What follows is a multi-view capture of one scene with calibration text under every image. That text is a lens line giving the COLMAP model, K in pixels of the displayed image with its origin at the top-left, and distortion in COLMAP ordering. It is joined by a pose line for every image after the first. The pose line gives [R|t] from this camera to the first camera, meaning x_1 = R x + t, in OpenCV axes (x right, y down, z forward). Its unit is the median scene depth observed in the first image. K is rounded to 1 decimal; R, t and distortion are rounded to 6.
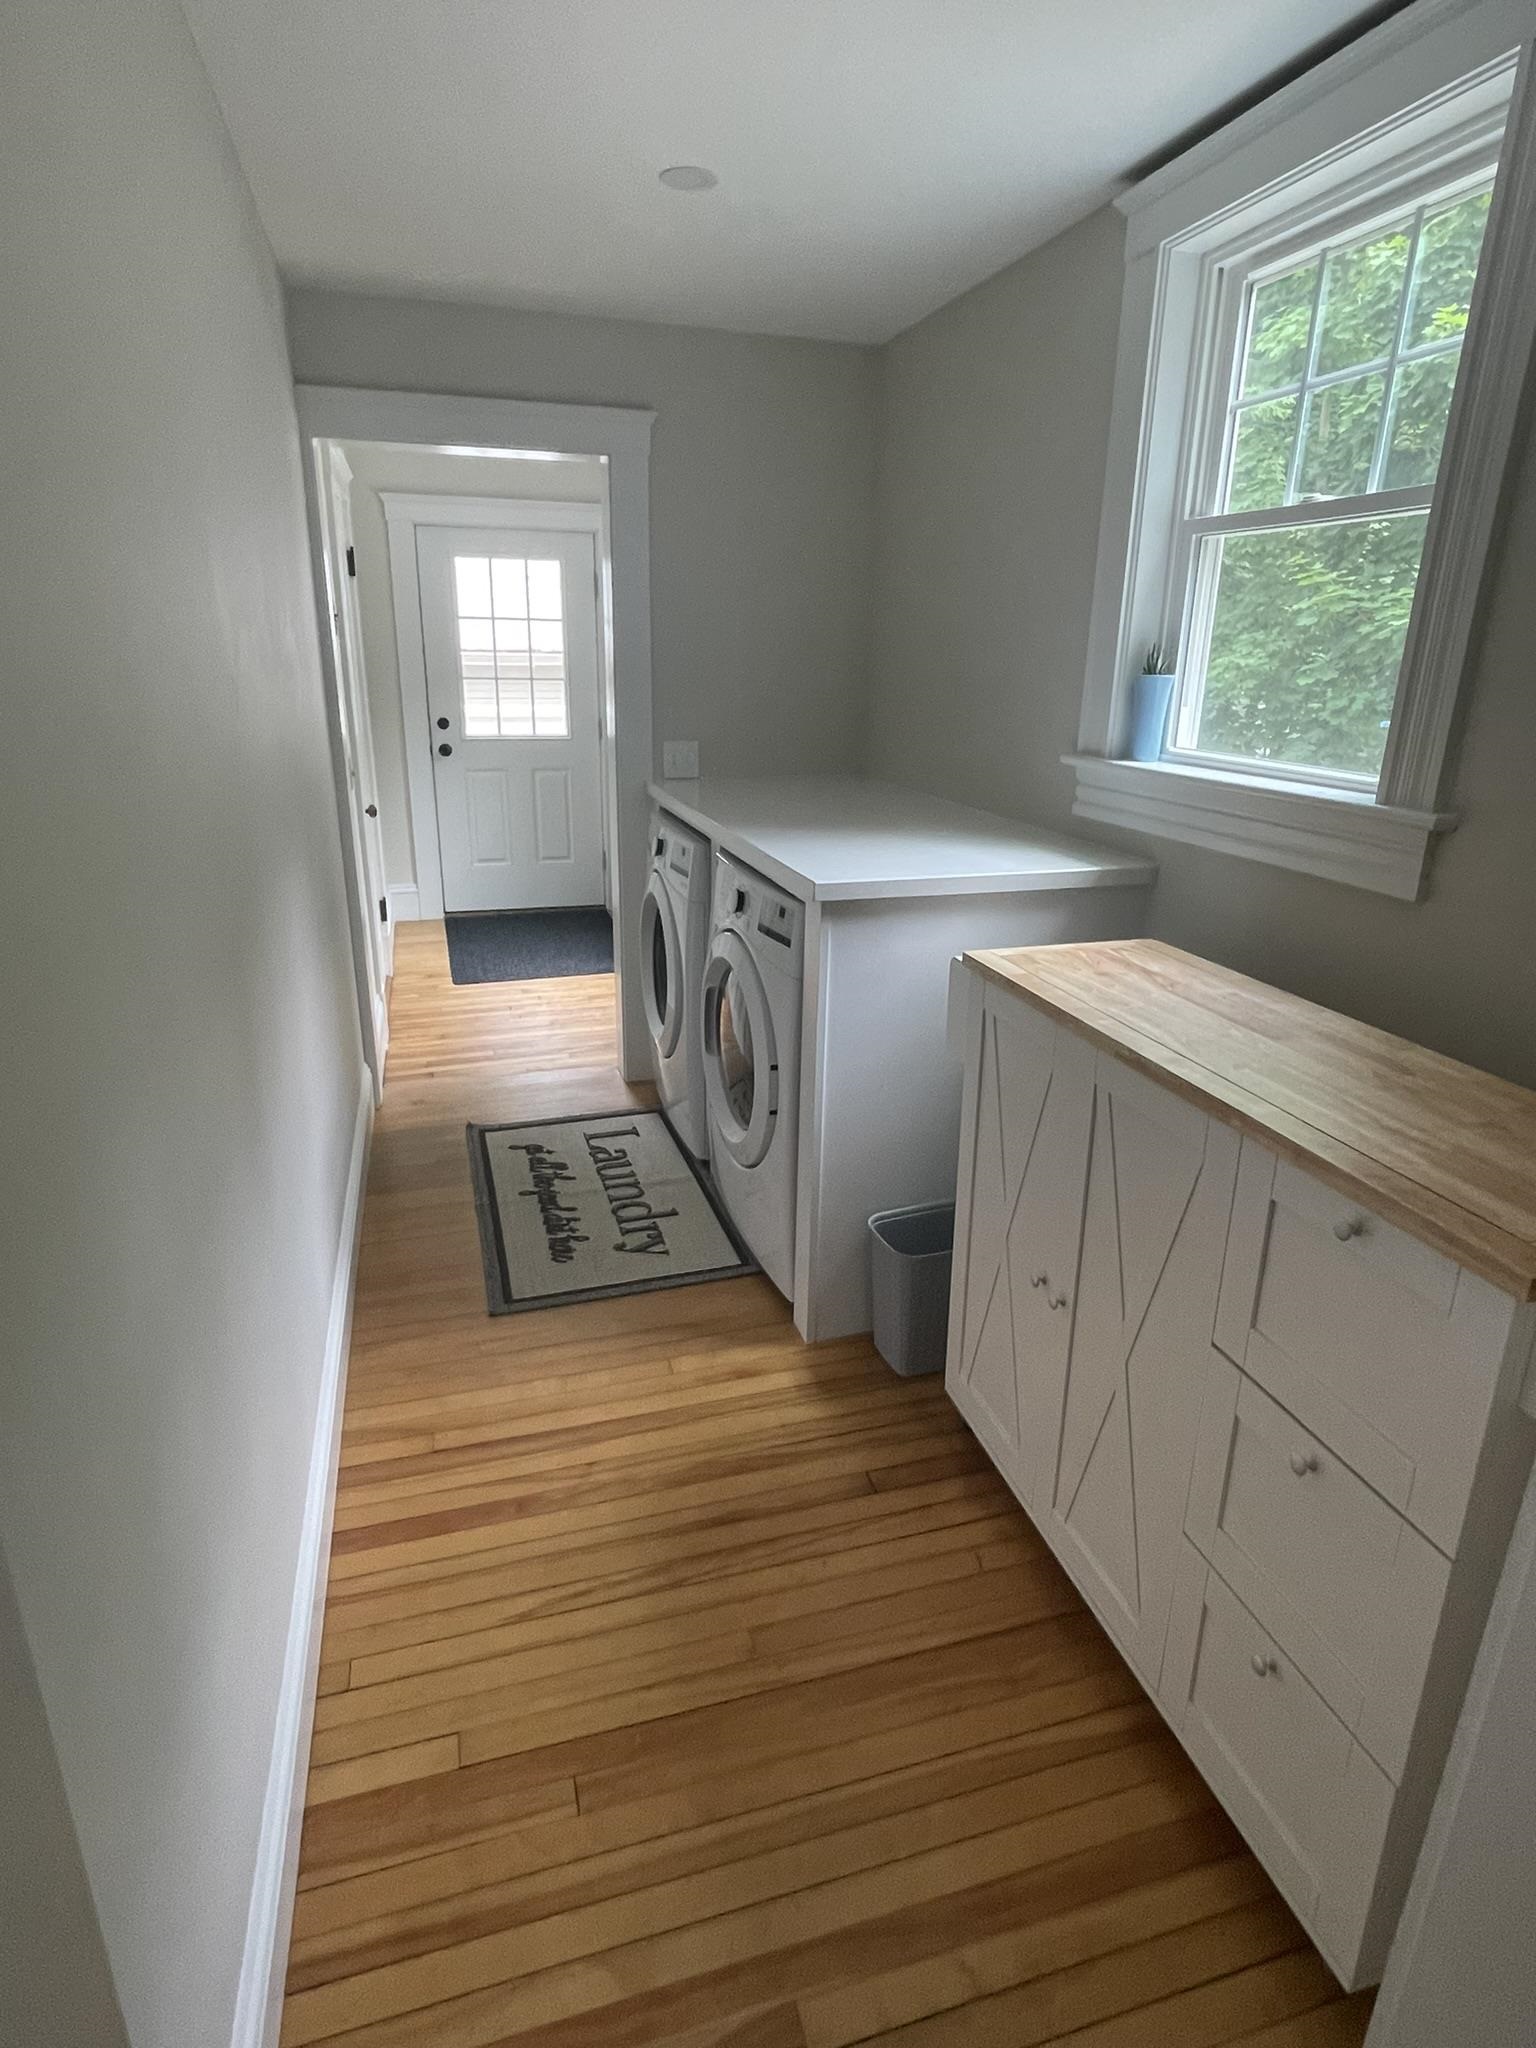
lens RADIAL K [[1104.3, 0, 768.0], [0, 1104.3, 1024.0], [0, 0, 1]] dist [0.000363, -0.000475]
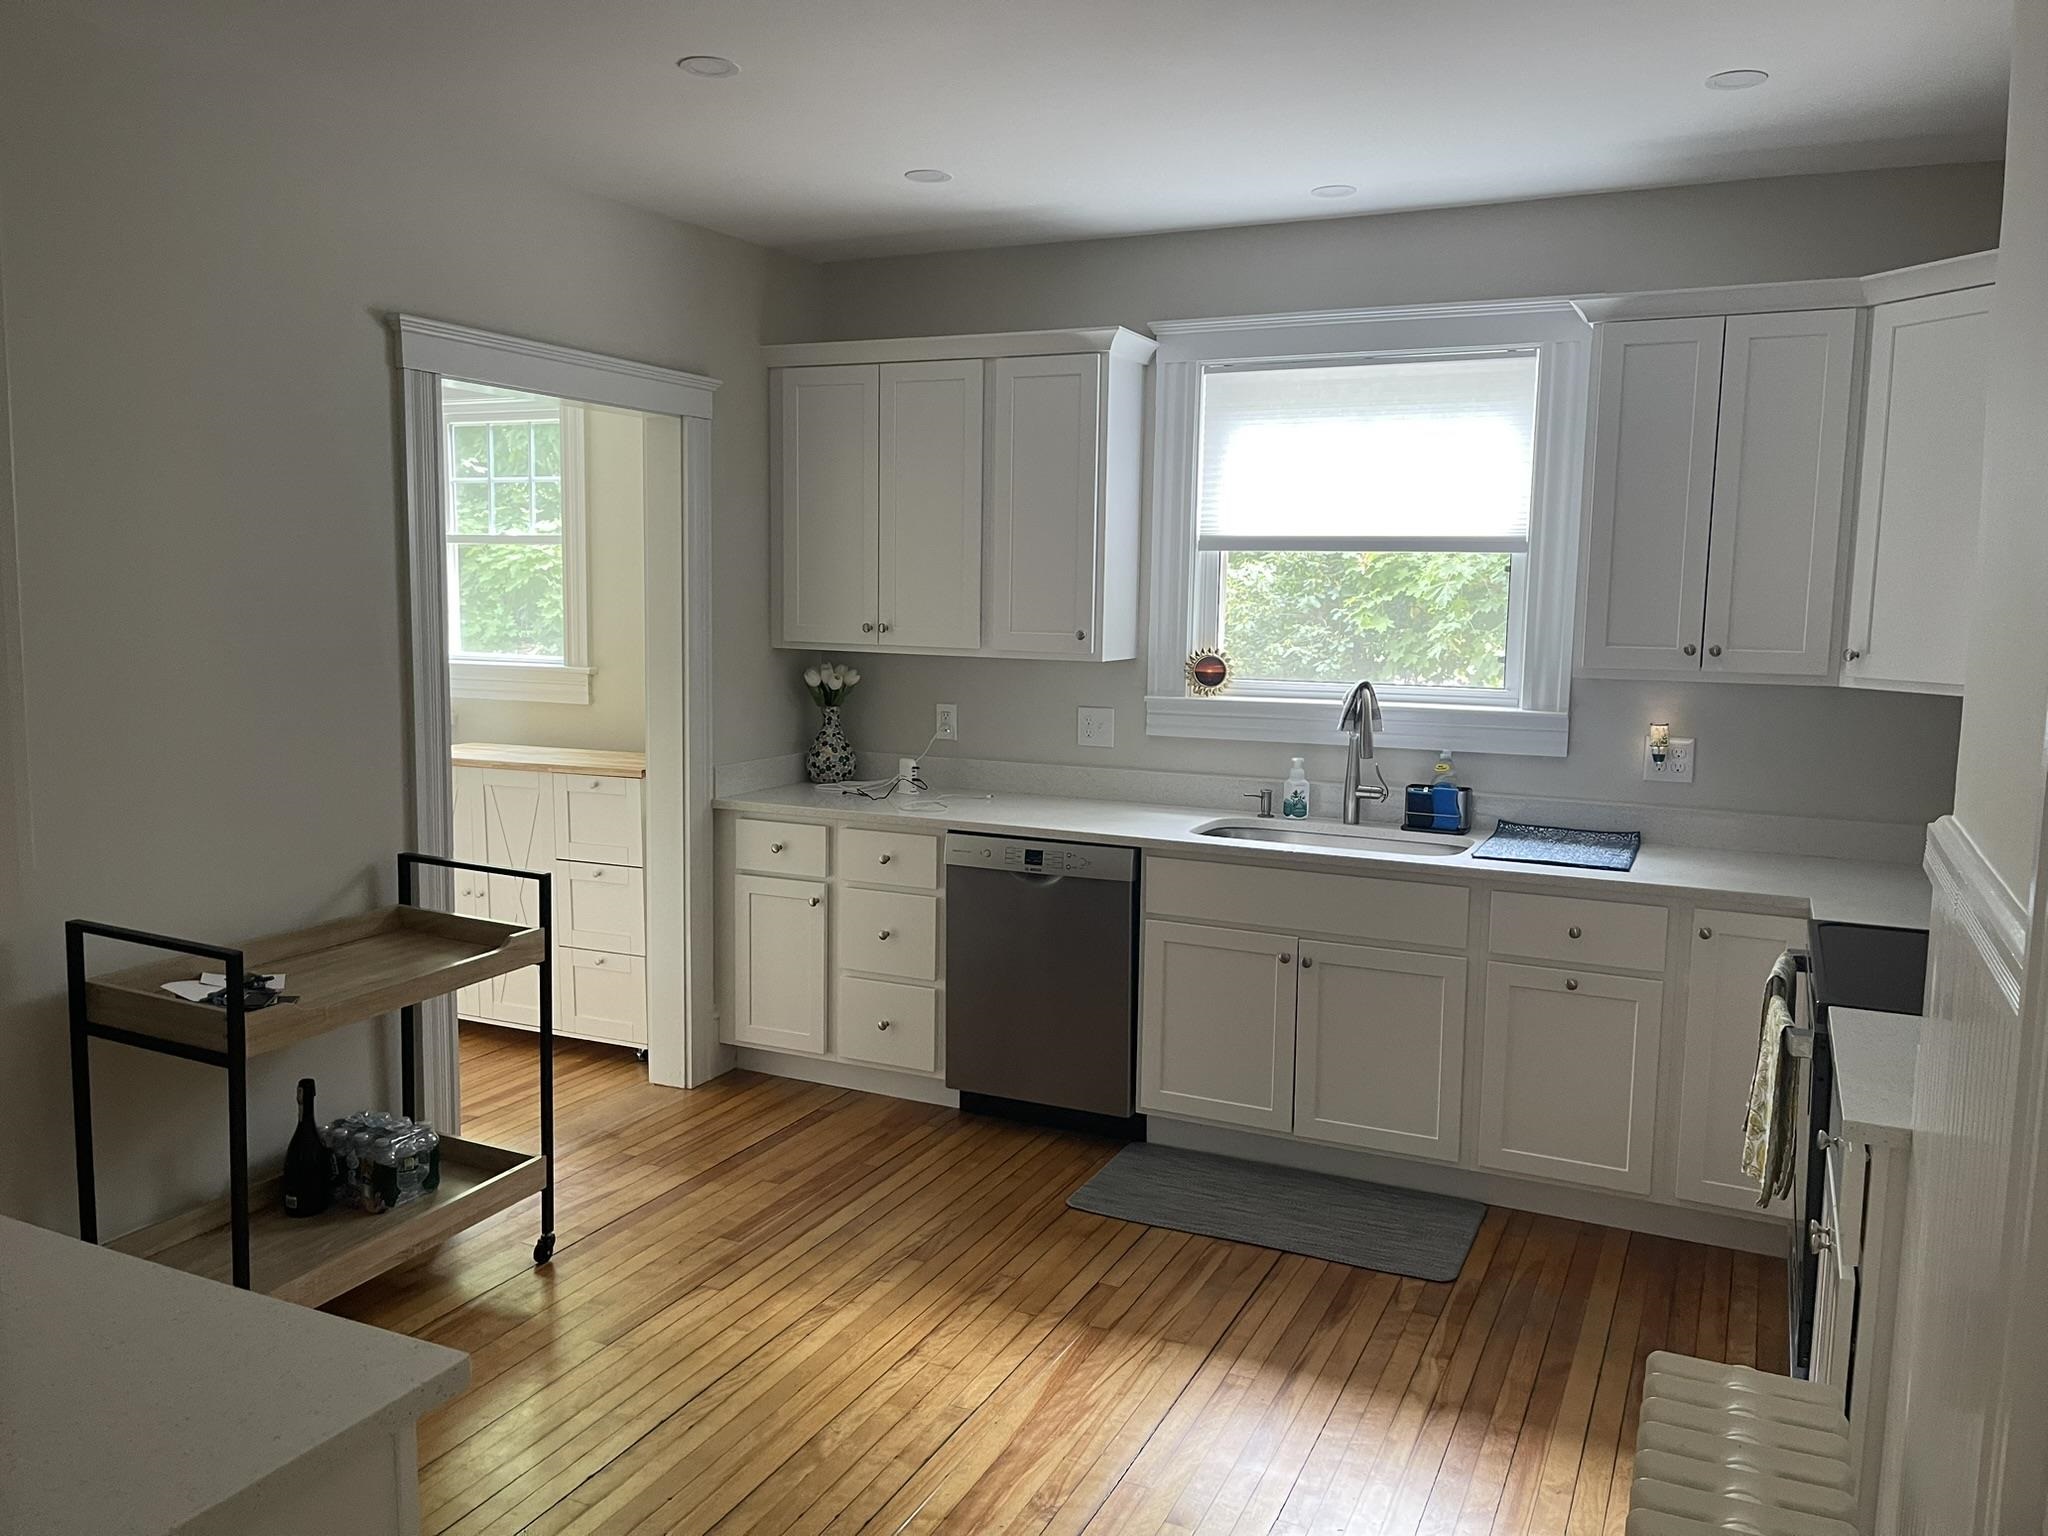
lens RADIAL K [[1535.5, 0, 1024.0], [0, 1535.5, 768.0], [0, 0, 1]] dist [-0.172941, -0.000024]
pose [[0.675186, -0.097899, 0.731122, -0.999546], [0.237618, 0.967187, -0.089930, 0.462819], [-0.698328, 0.234447, 0.676294, -1.546519]]
